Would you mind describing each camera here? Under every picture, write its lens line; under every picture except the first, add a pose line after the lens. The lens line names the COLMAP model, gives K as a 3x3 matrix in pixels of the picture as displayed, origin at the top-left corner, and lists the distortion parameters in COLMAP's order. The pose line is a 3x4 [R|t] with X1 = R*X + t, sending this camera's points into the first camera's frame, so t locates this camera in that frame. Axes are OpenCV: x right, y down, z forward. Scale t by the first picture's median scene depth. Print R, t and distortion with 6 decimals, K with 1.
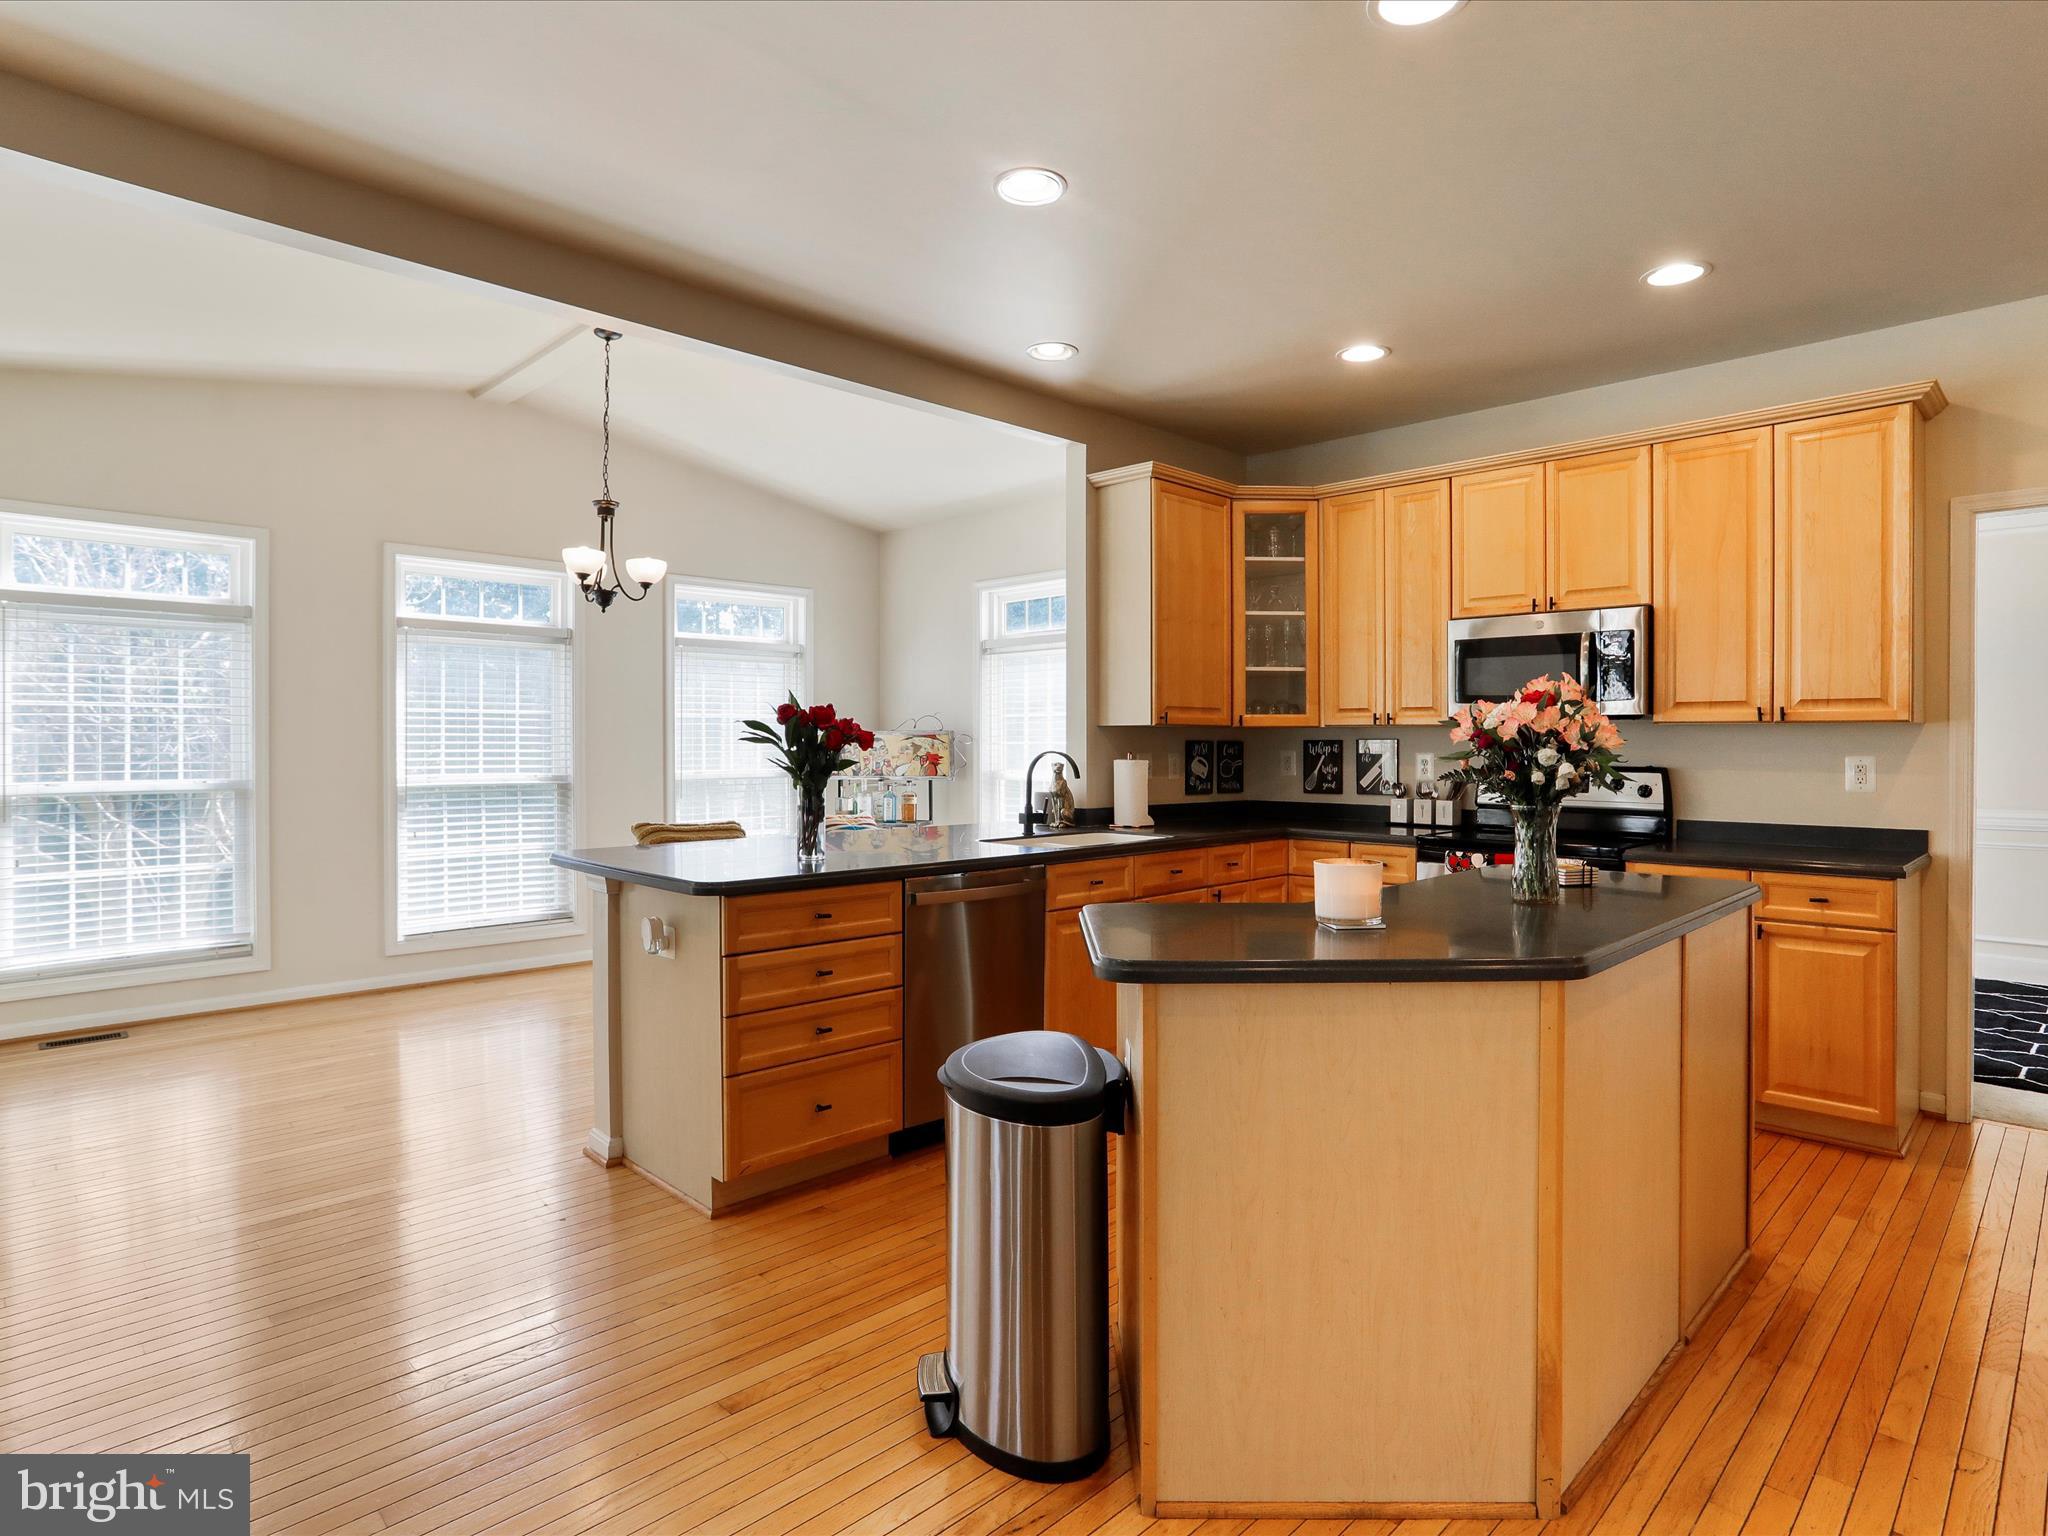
lens RADIAL K [[1114.5, 0, 1013.7], [0, 1114.5, 751.2], [0, 0, 1]] dist [-0.053715, 0.032189]
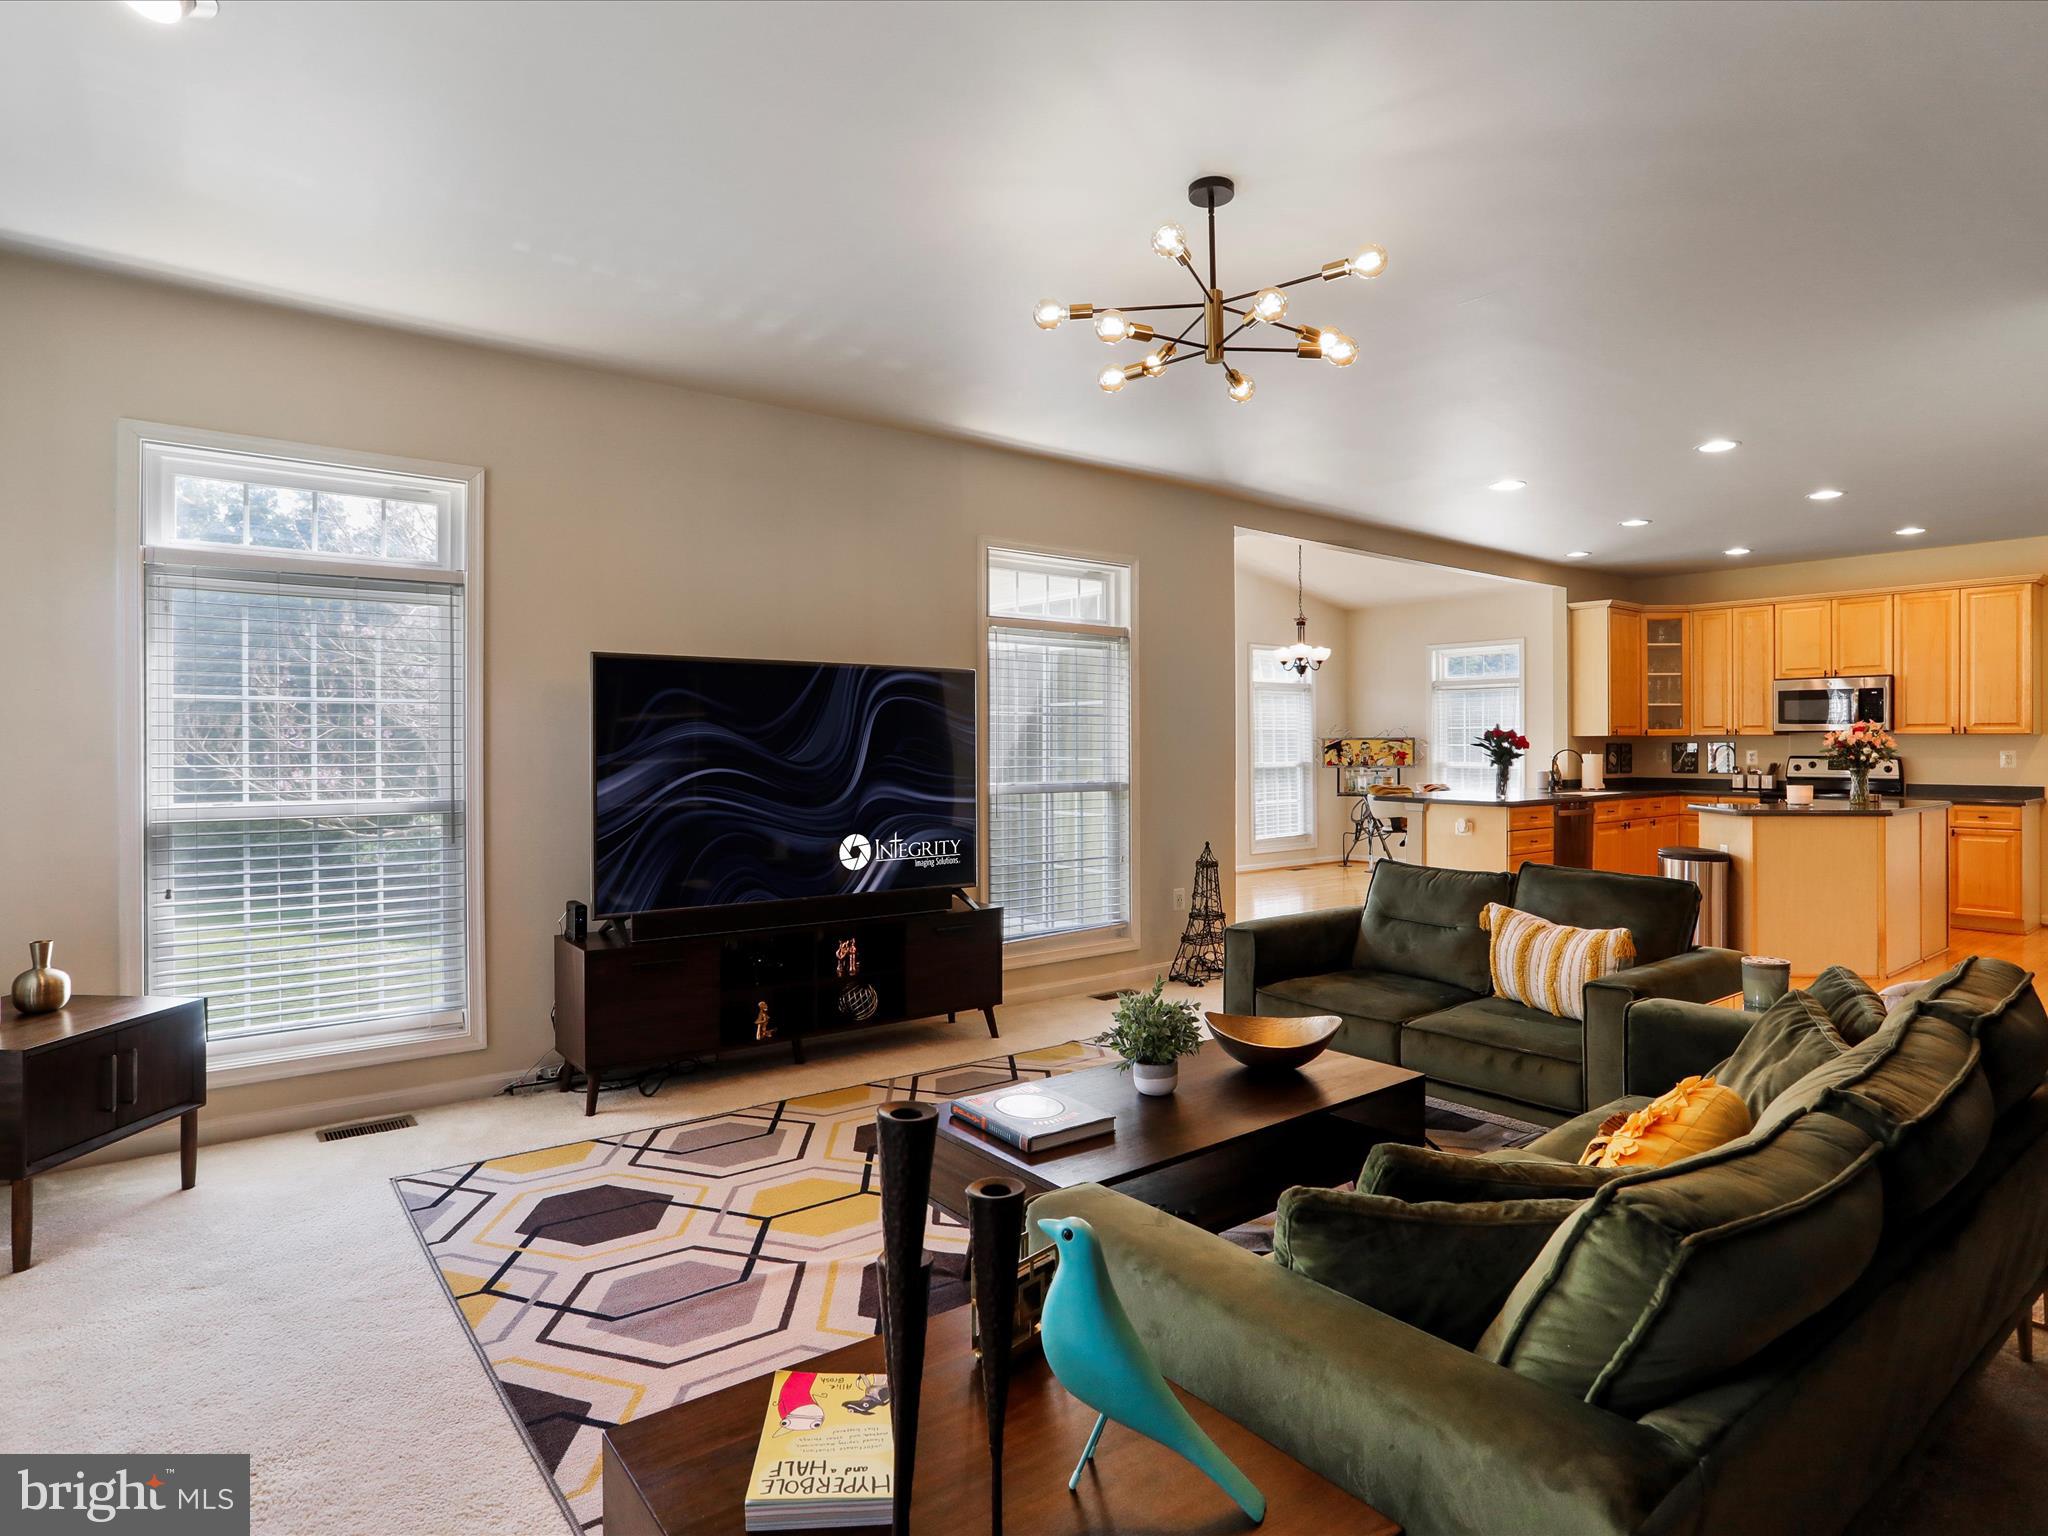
lens RADIAL K [[1114.5, 0, 1013.7], [0, 1114.5, 751.2], [0, 0, 1]] dist [-0.053715, 0.032189]
pose [[0.992938, -0.003181, -0.118590, -0.651133], [0.003194, 0.999995, -0.000077, -0.000085], [0.118589, -0.000302, 0.992943, -0.977881]]
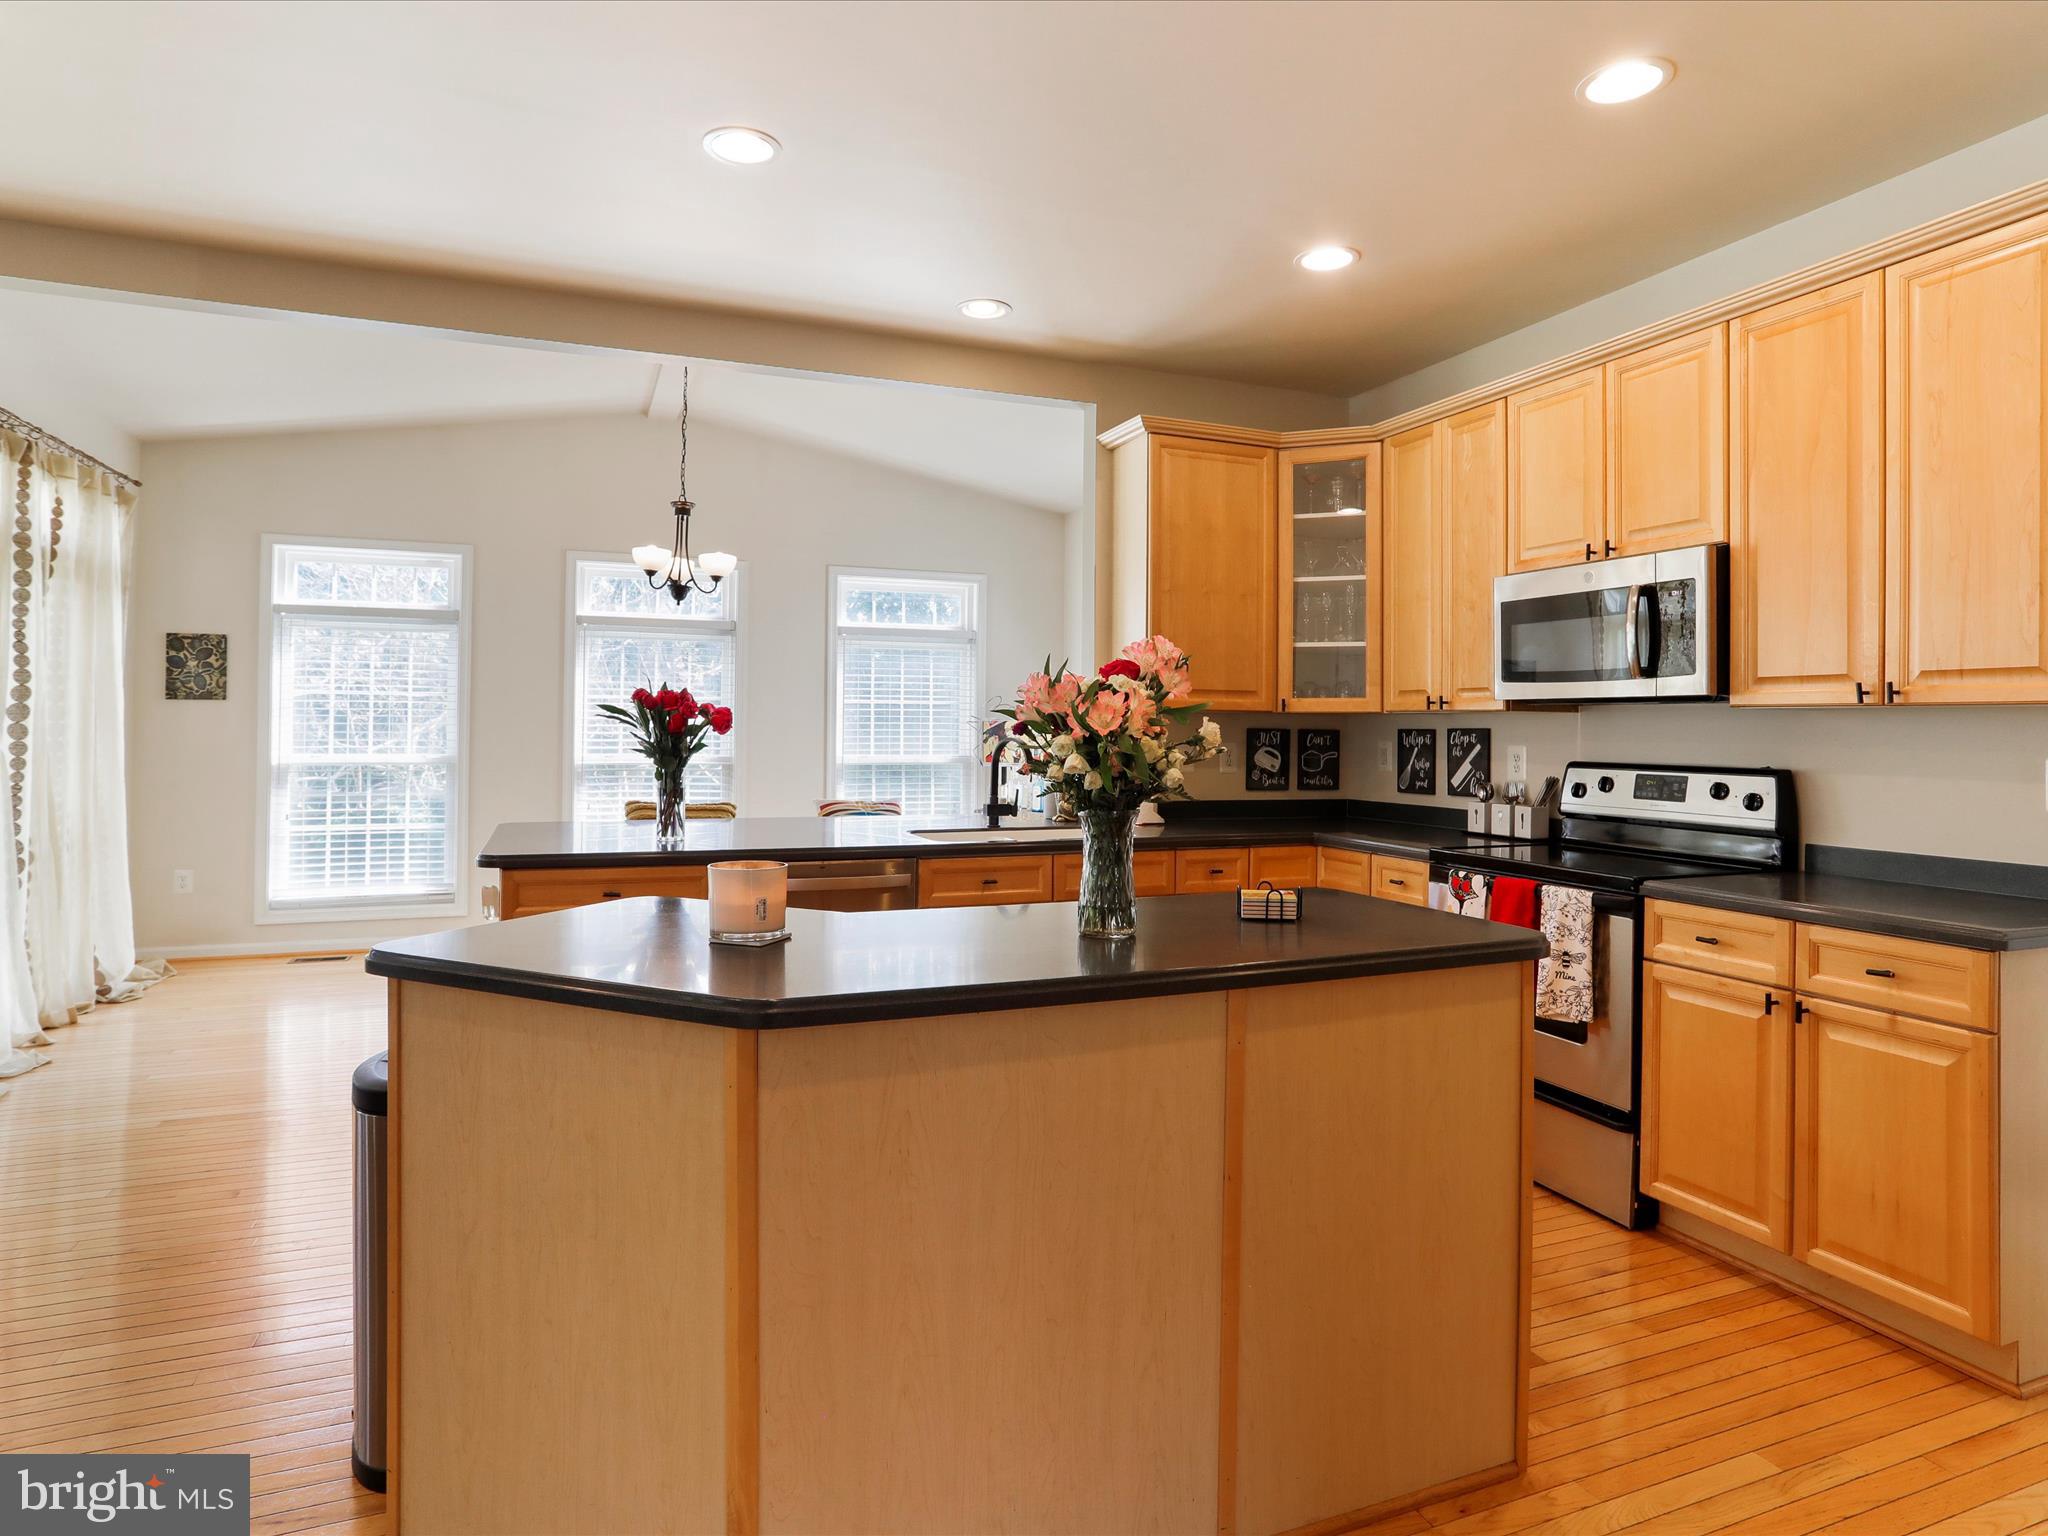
lens RADIAL K [[1130.6, 0, 1004.6], [0, 1130.6, 722.6], [0, 0, 1]] dist [-0.053800, 0.033243]
pose [[0.919591, 0.005240, -0.392842, 0.364544], [-0.011267, 0.999852, -0.013036, -0.000462], [0.392715, 0.016414, 0.919514, 0.122480]]
